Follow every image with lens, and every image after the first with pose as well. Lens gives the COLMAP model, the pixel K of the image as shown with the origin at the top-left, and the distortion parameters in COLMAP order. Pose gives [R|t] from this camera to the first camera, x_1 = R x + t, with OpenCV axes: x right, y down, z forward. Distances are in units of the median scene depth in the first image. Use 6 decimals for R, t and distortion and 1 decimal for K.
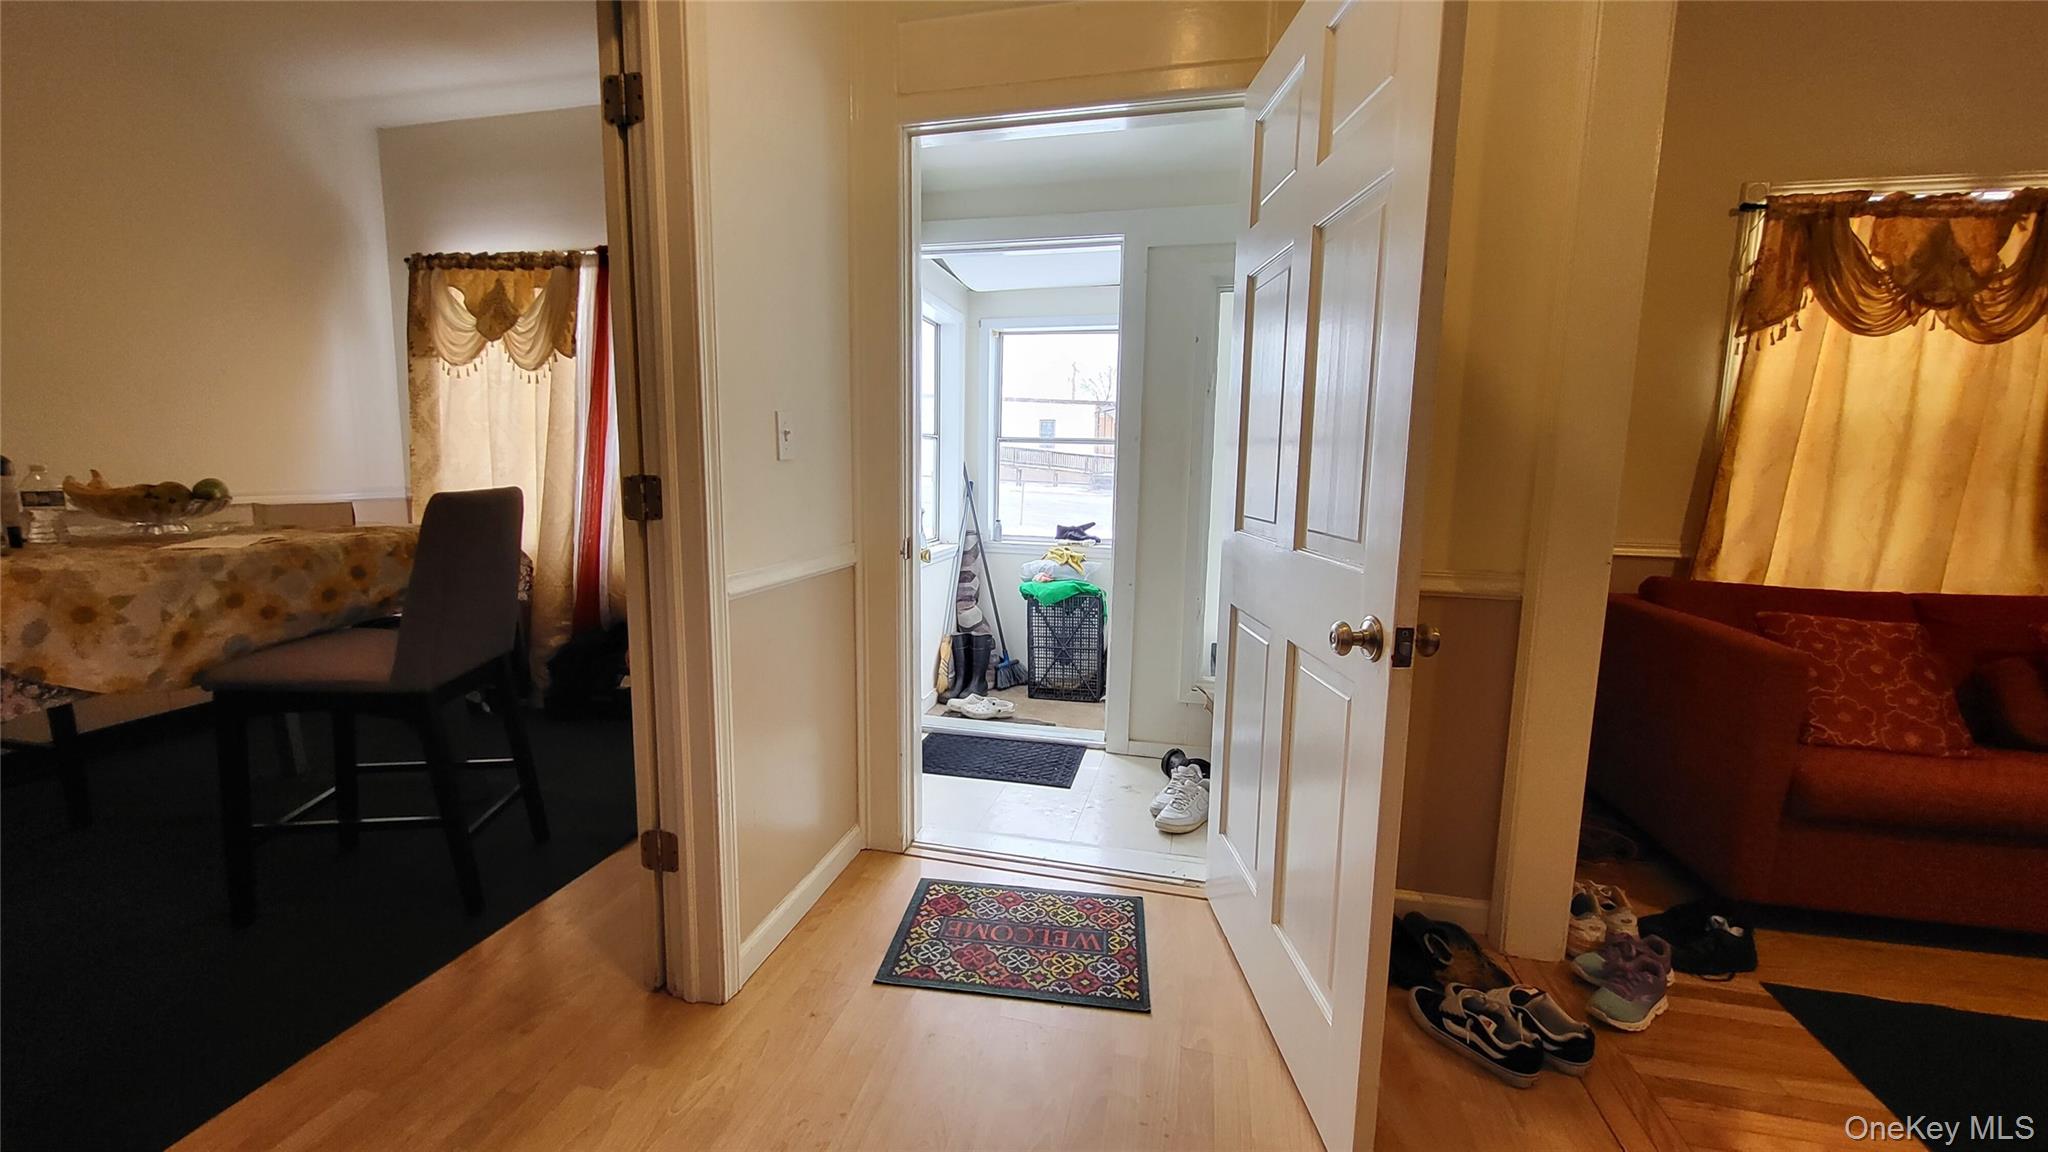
lens RADIAL K [[829.9, 0, 1025.2], [0, 829.9, 574.7], [0, 0, 1]] dist [0.000810, 0.000169]
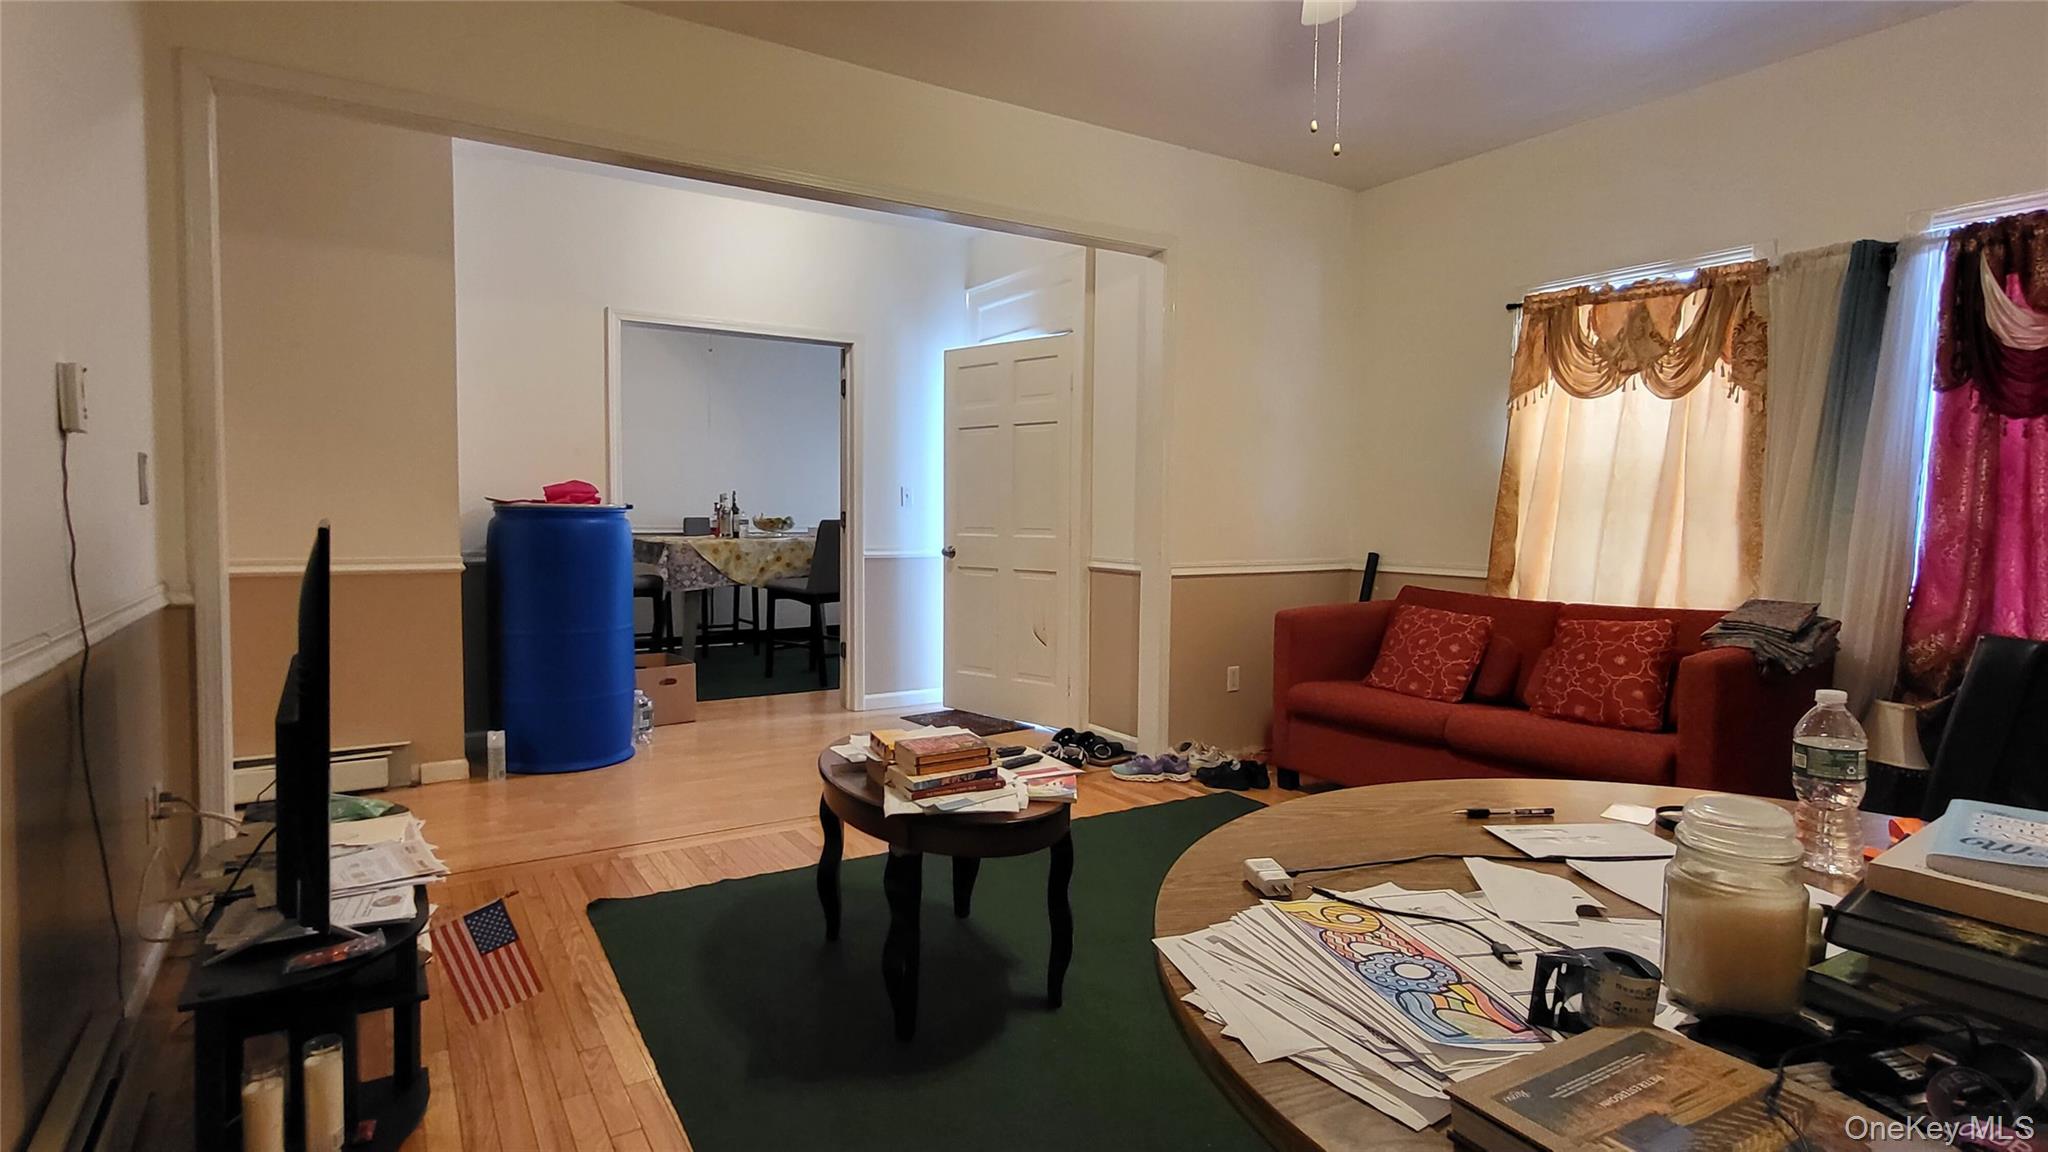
lens RADIAL K [[1078.0, 0, 1019.1], [0, 1078.0, 583.5], [0, 0, 1]] dist [-0.000300, 0.000028]
pose [[0.703955, 0.037942, -0.709230, 1.588386], [-0.097213, 0.994321, -0.043297, 0.139102], [0.703560, 0.099425, 0.703646, -0.703355]]
